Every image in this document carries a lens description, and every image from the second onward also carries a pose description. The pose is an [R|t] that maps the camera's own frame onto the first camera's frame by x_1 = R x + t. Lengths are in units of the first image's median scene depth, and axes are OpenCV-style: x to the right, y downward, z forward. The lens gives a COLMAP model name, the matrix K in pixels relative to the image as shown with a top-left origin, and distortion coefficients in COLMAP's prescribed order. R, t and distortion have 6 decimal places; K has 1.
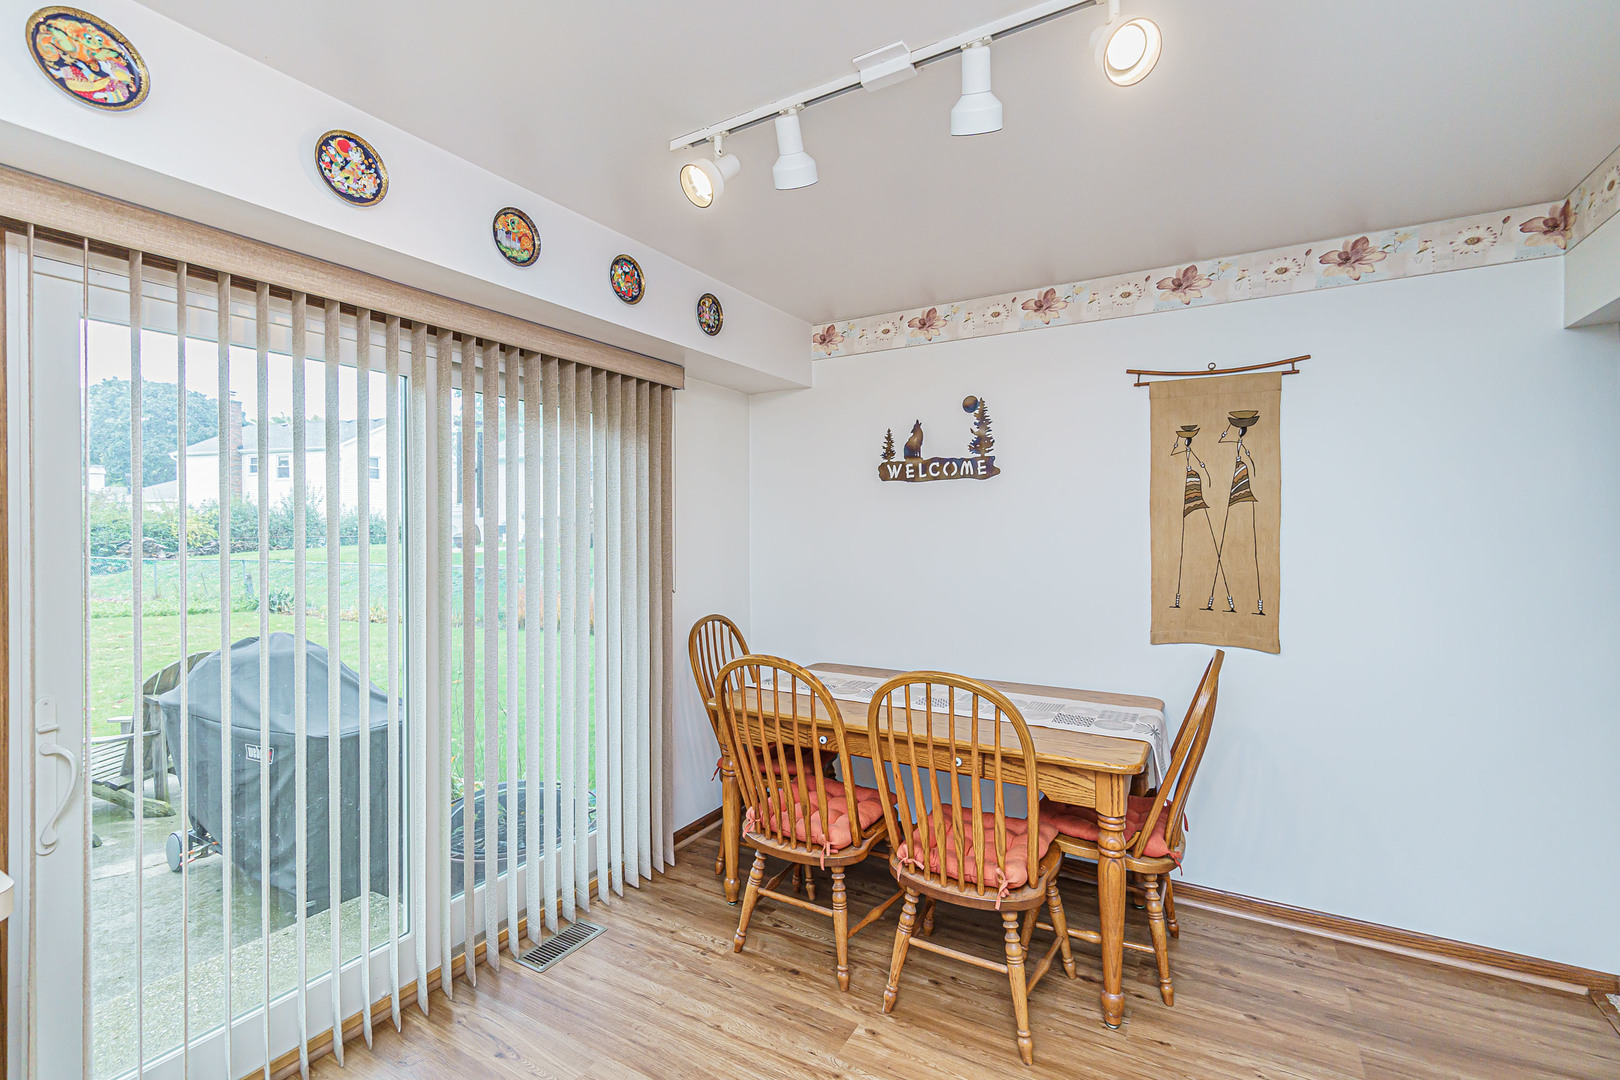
lens RADIAL K [[738.2, 0, 814.8], [0, 738.2, 531.7], [0, 0, 1]] dist [0.009167, 0.000282]
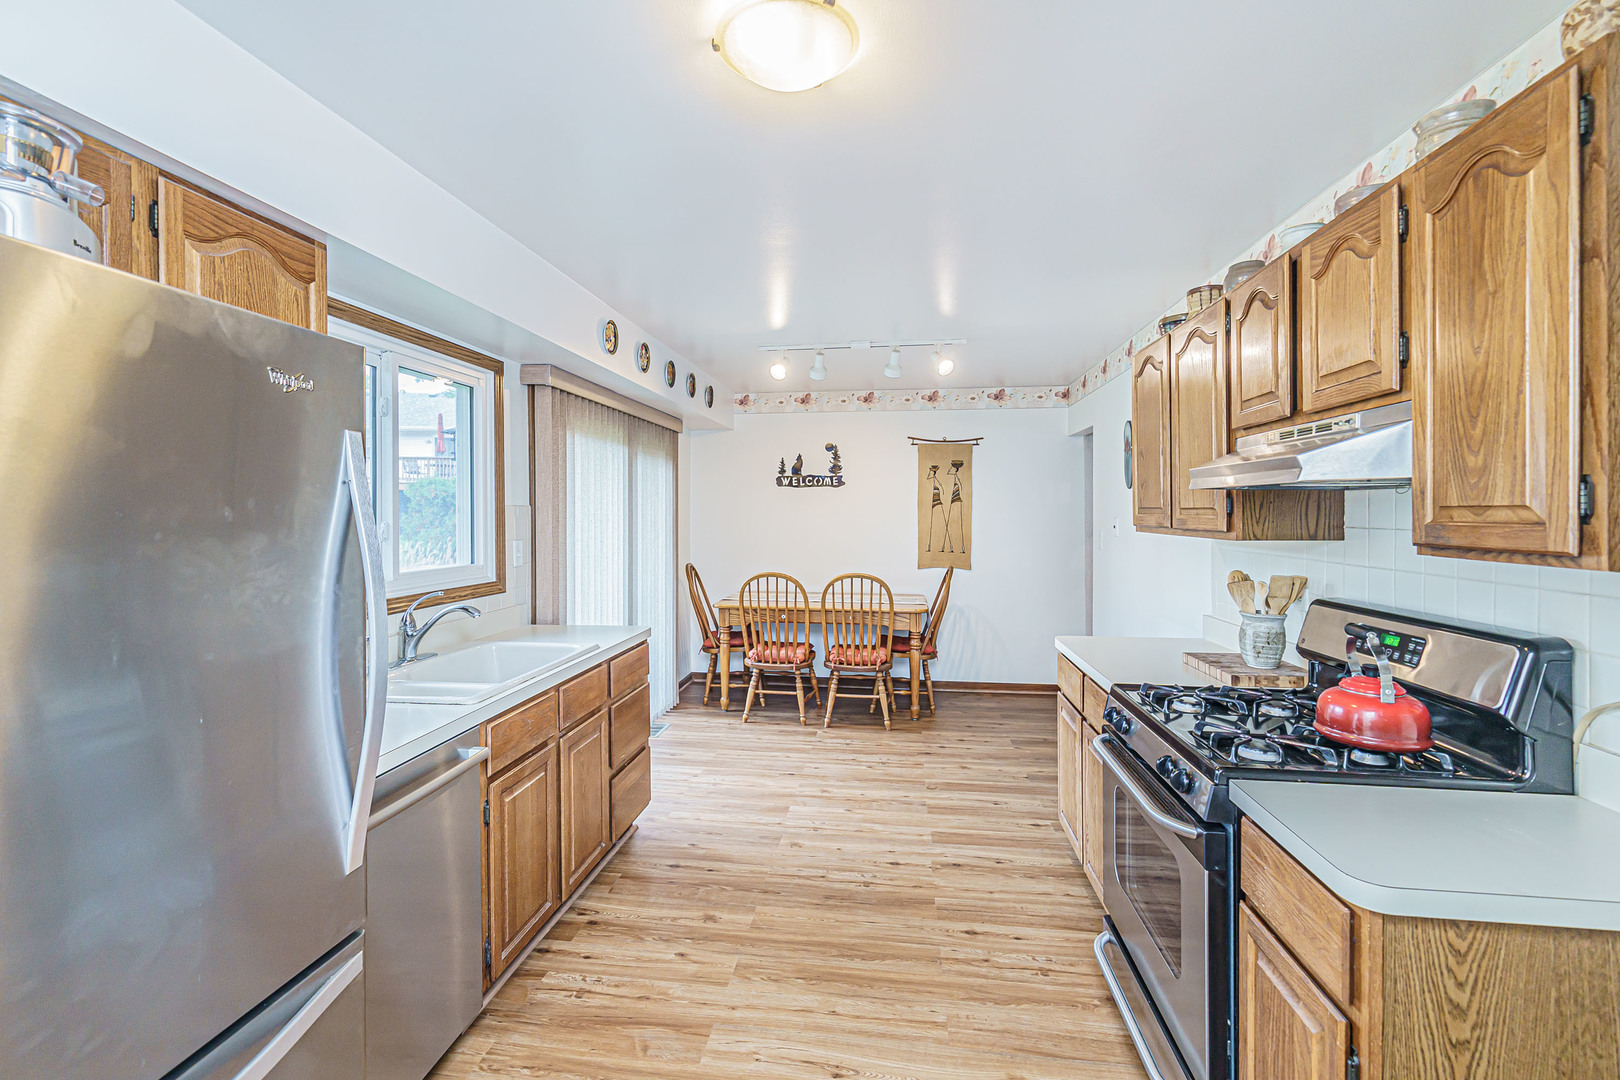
lens RADIAL K [[706.1, 0, 805.6], [0, 706.1, 531.9], [0, 0, 1]] dist [0.000175, 0.000128]
pose [[0.929616, -0.004011, 0.368508, -0.531207], [-0.004205, 0.999760, 0.021488, 0.004423], [-0.368506, -0.021525, 0.929376, -0.679600]]
